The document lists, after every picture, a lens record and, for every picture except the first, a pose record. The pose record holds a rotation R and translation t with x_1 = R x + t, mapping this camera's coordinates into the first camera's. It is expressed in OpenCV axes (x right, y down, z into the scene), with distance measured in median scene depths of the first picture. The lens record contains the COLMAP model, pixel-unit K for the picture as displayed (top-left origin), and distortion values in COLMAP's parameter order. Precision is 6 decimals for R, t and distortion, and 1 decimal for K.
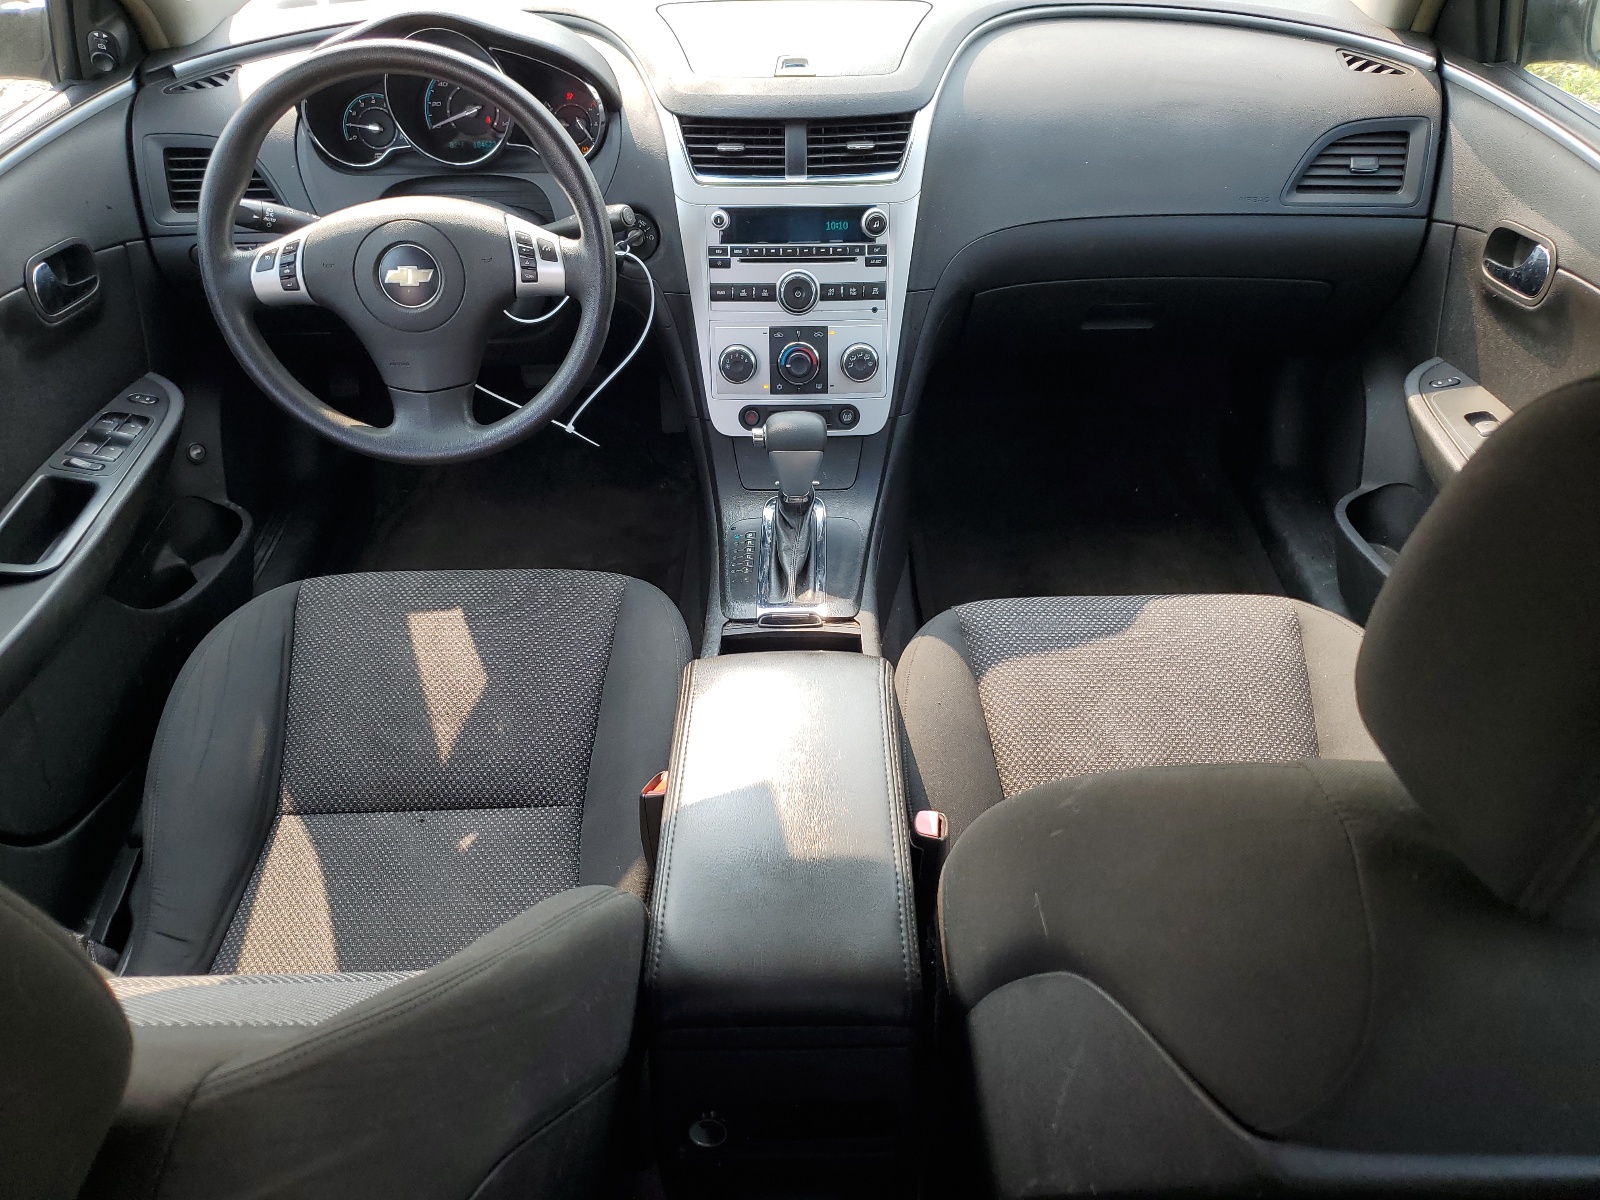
lens RADIAL K [[1233.4, 0, 801.4], [0, 1233.4, 597.1], [0, 0, 1]] dist [-0.007932, -0.000455]
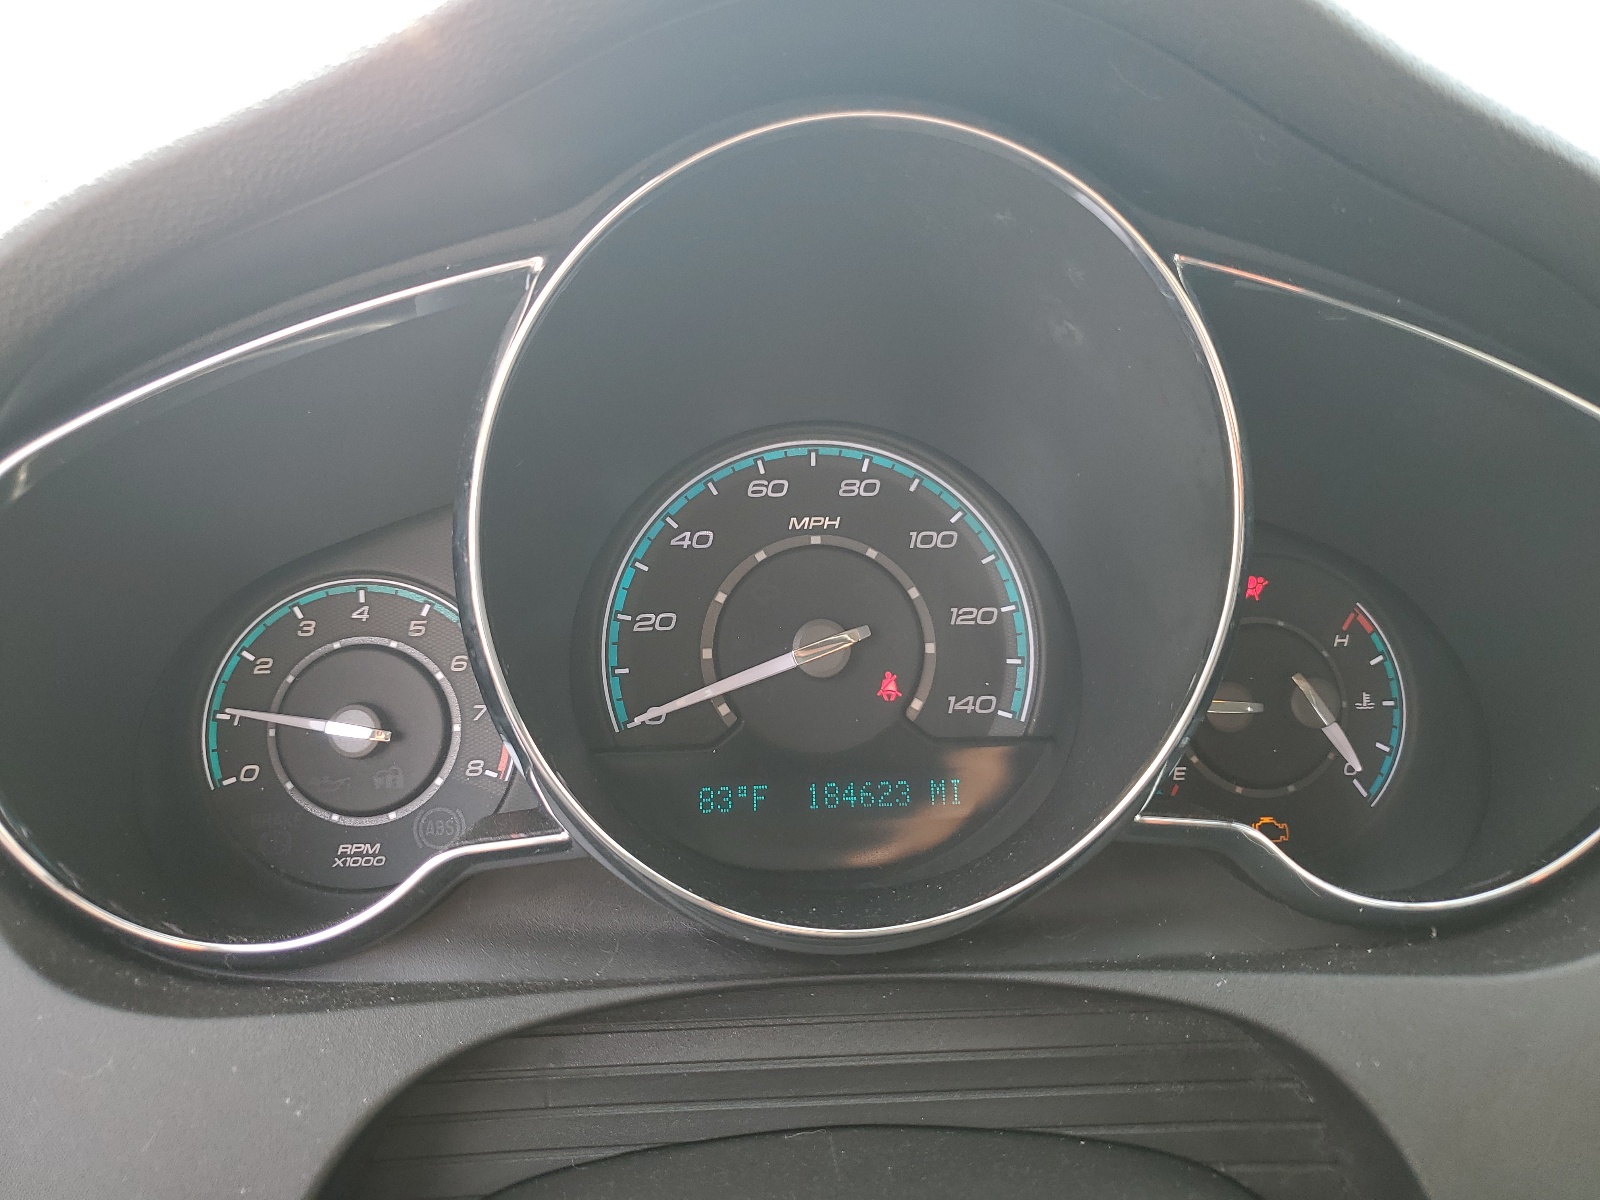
lens RADIAL K [[1233.4, 0, 797.4], [0, 1233.4, 602.0], [0, 0, 1]] dist [-0.007932, -0.000455]
pose [[0.995639, -0.004642, 0.093173, -0.291311], [0.041511, 0.916480, -0.397921, -0.314635], [-0.083544, 0.400054, 0.912676, 0.793380]]
